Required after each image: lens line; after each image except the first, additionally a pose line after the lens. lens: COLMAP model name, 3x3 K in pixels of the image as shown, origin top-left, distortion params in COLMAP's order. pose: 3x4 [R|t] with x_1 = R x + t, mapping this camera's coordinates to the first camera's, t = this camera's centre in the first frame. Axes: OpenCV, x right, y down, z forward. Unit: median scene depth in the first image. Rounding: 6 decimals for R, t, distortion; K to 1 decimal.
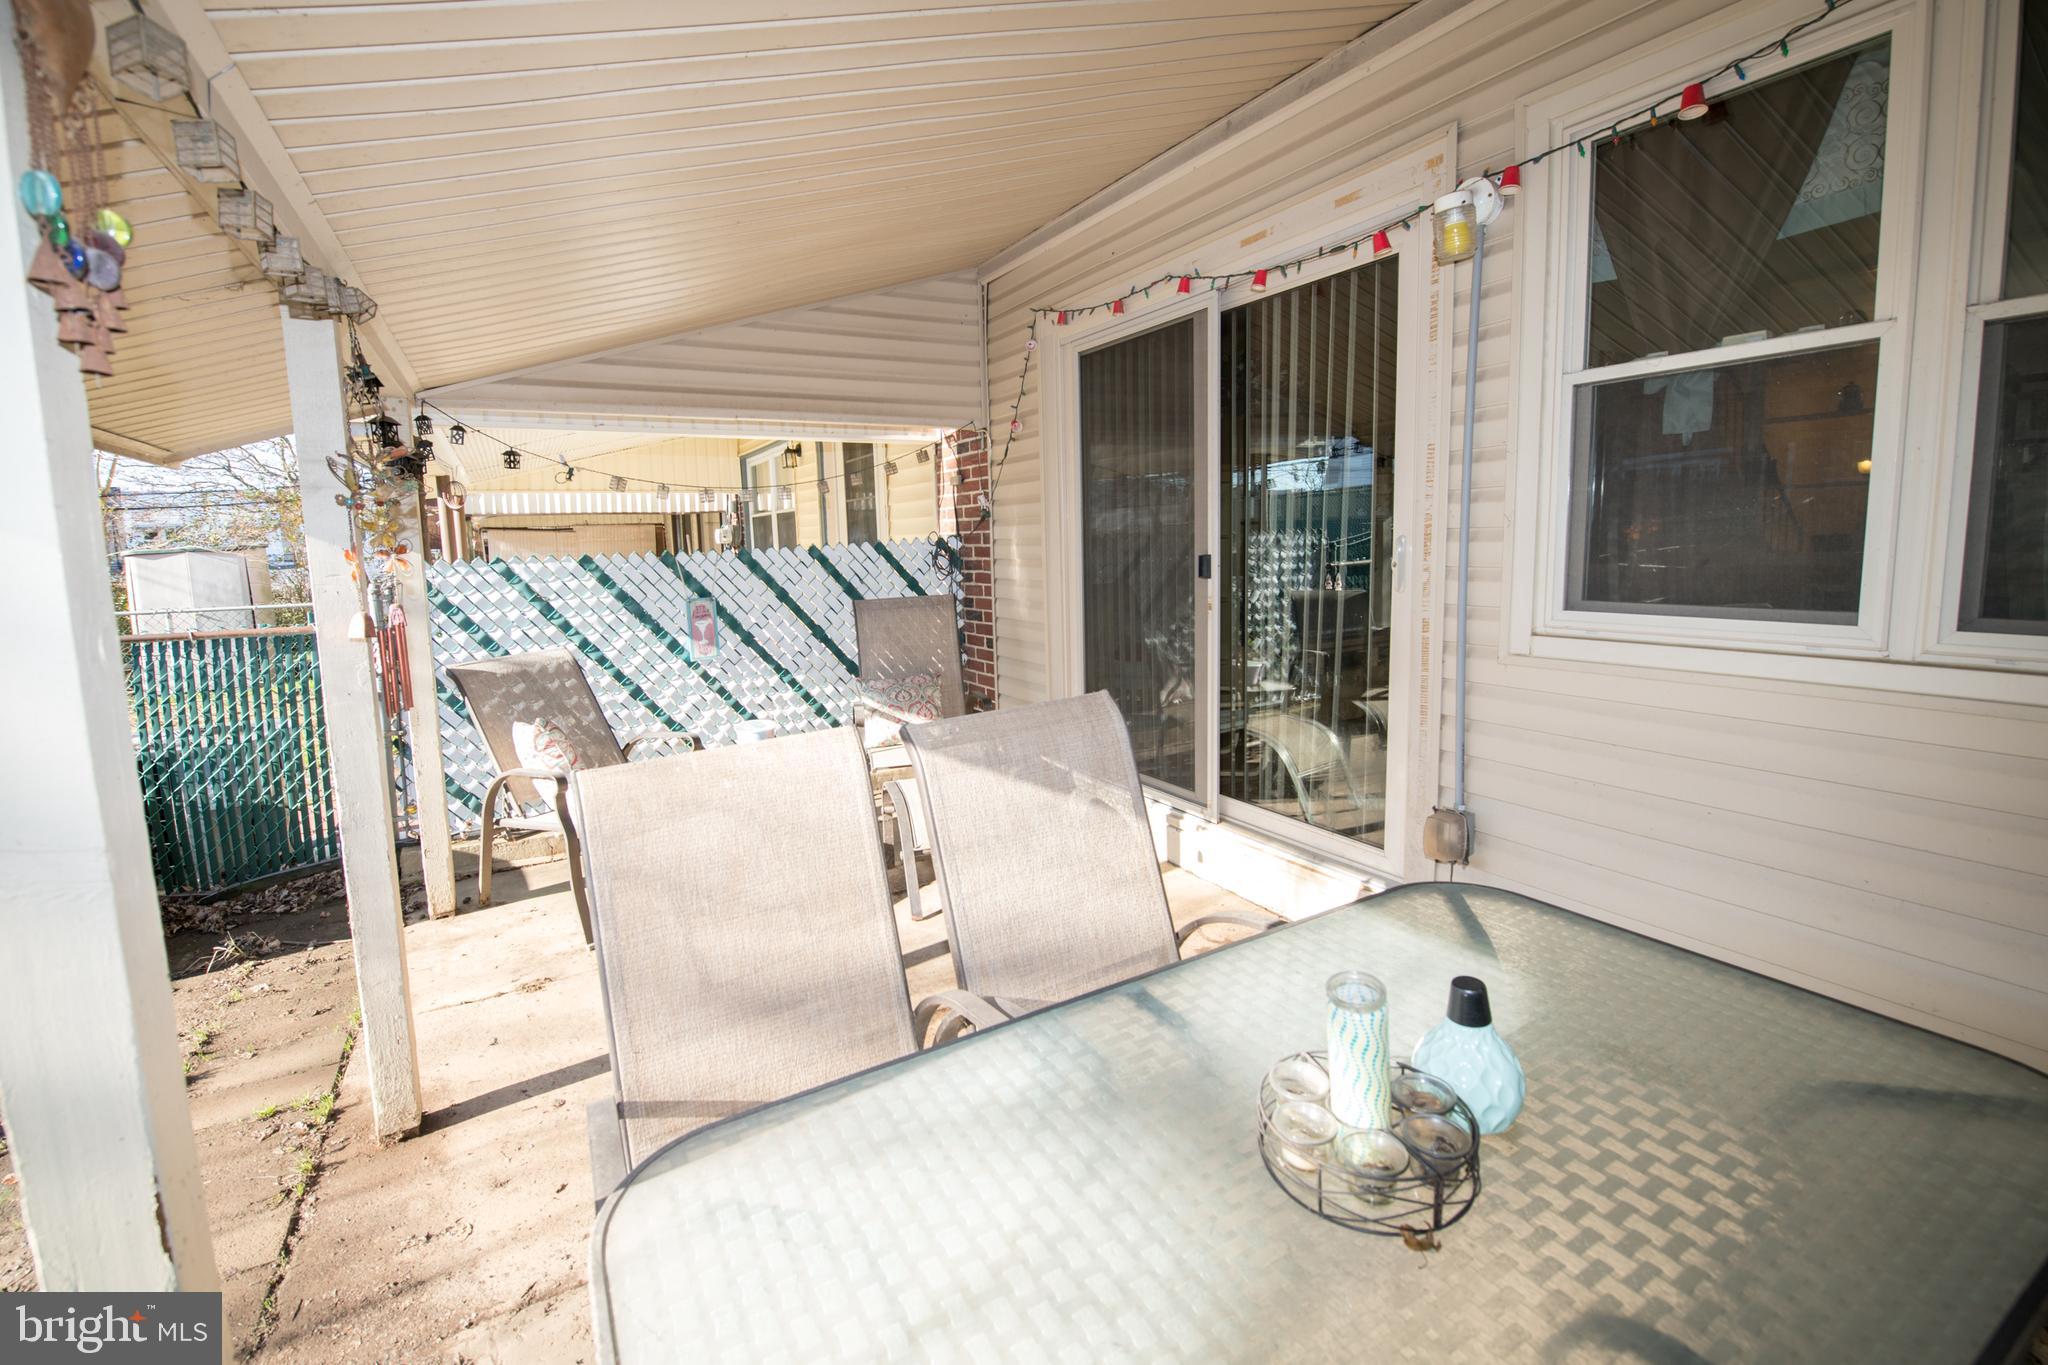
lens RADIAL K [[860.9, 0, 987.0], [0, 860.9, 643.8], [0, 0, 1]] dist [-0.014371, -0.002848]
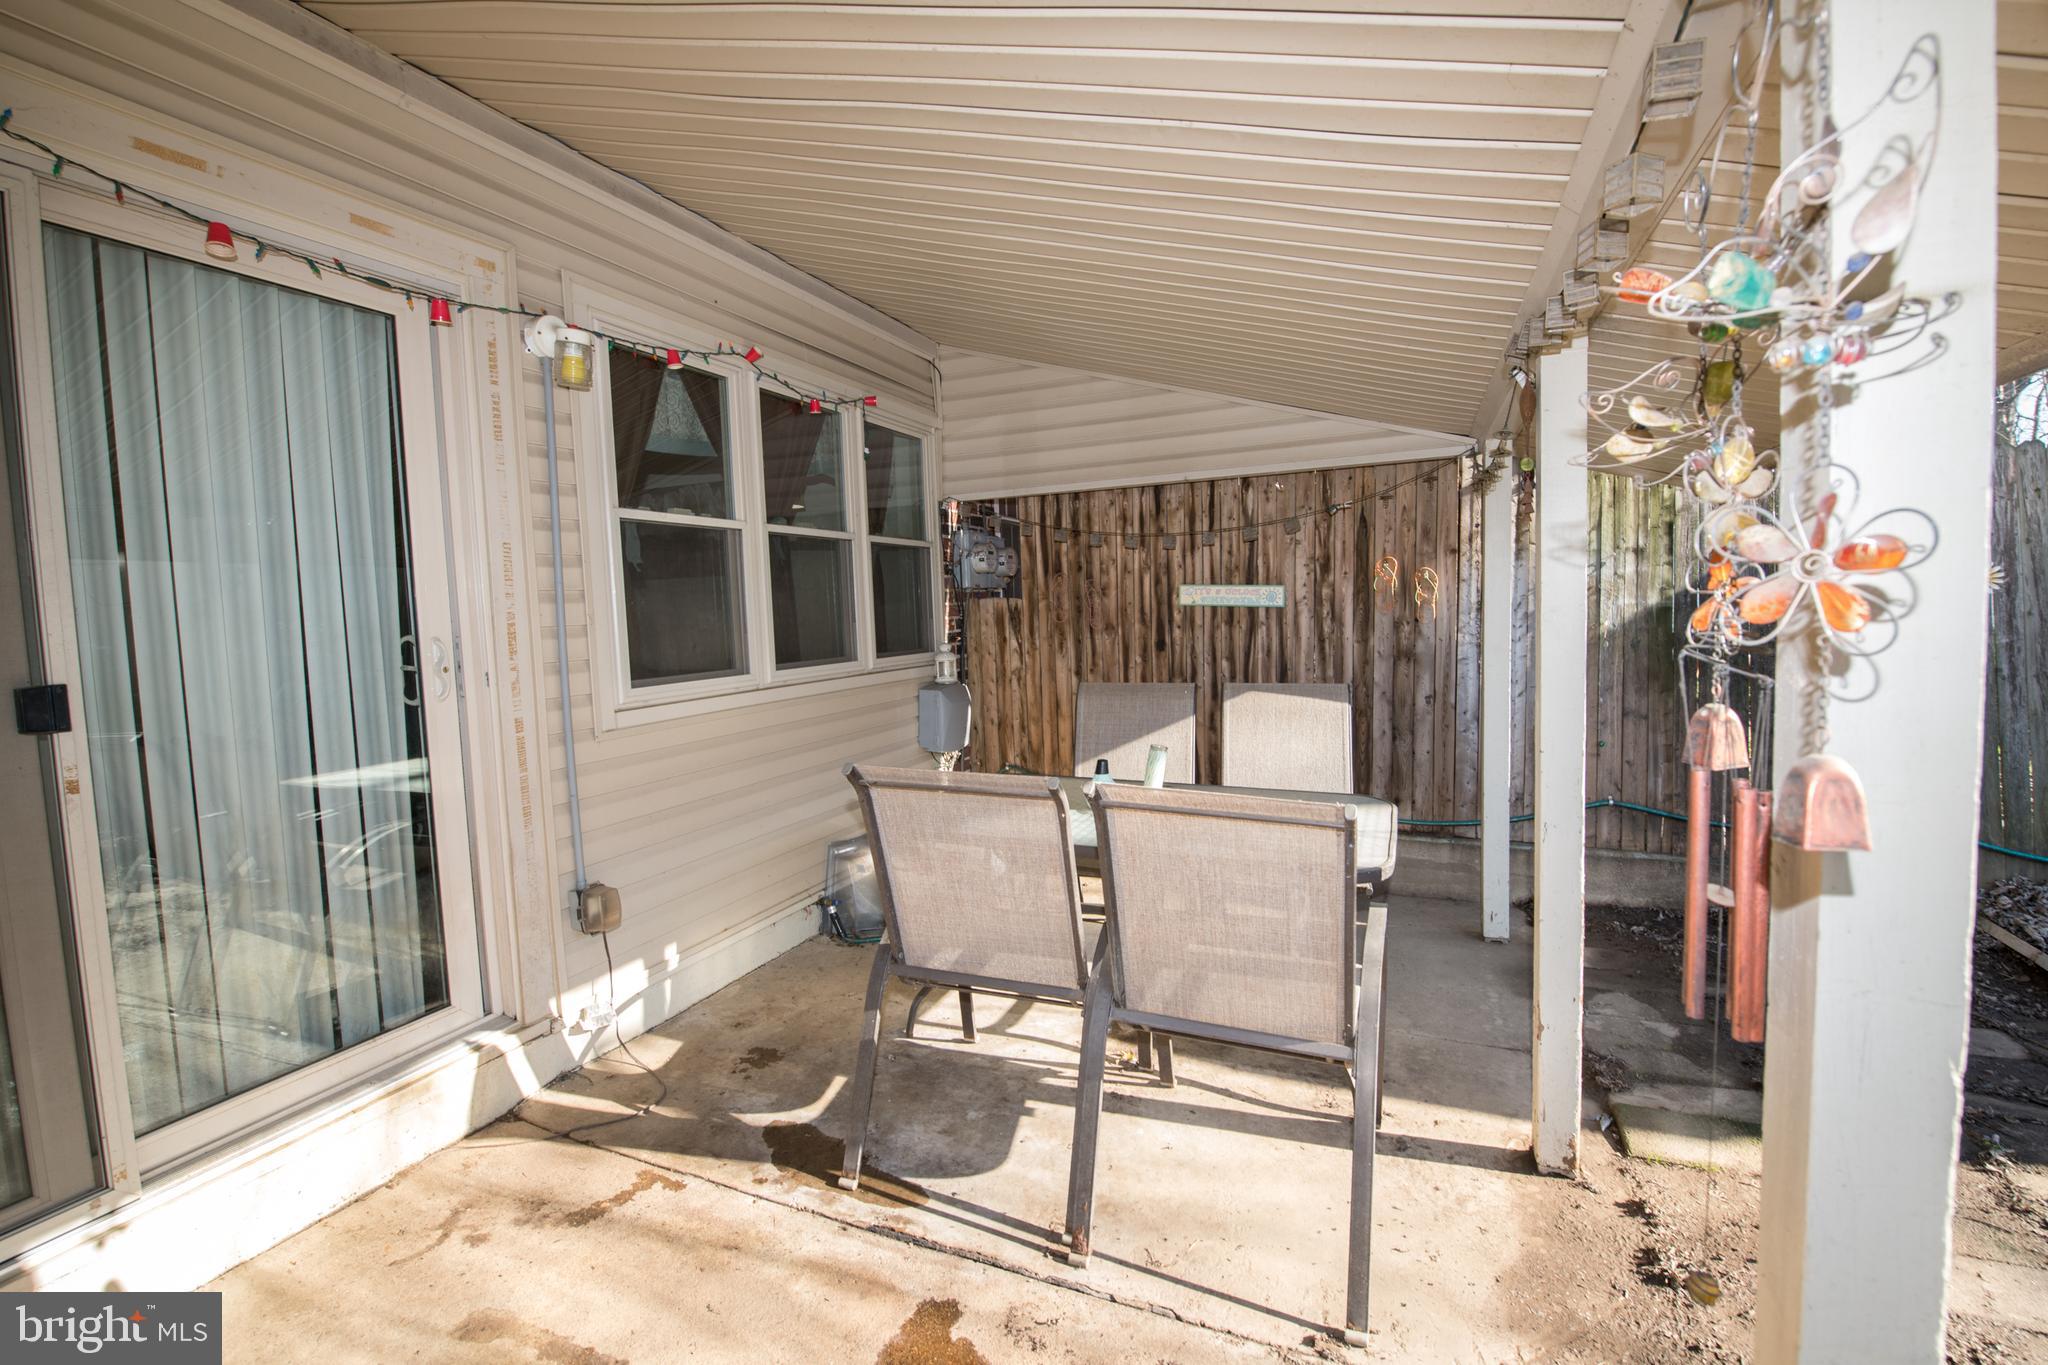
lens RADIAL K [[860.9, 0, 1024.4], [0, 860.9, 669.8], [0, 0, 1]] dist [-0.014371, -0.002848]
pose [[-0.604549, -0.004861, 0.796553, -0.787998], [0.148196, 0.981837, 0.118466, -0.145391], [-0.782661, 0.189665, -0.592848, 1.421565]]
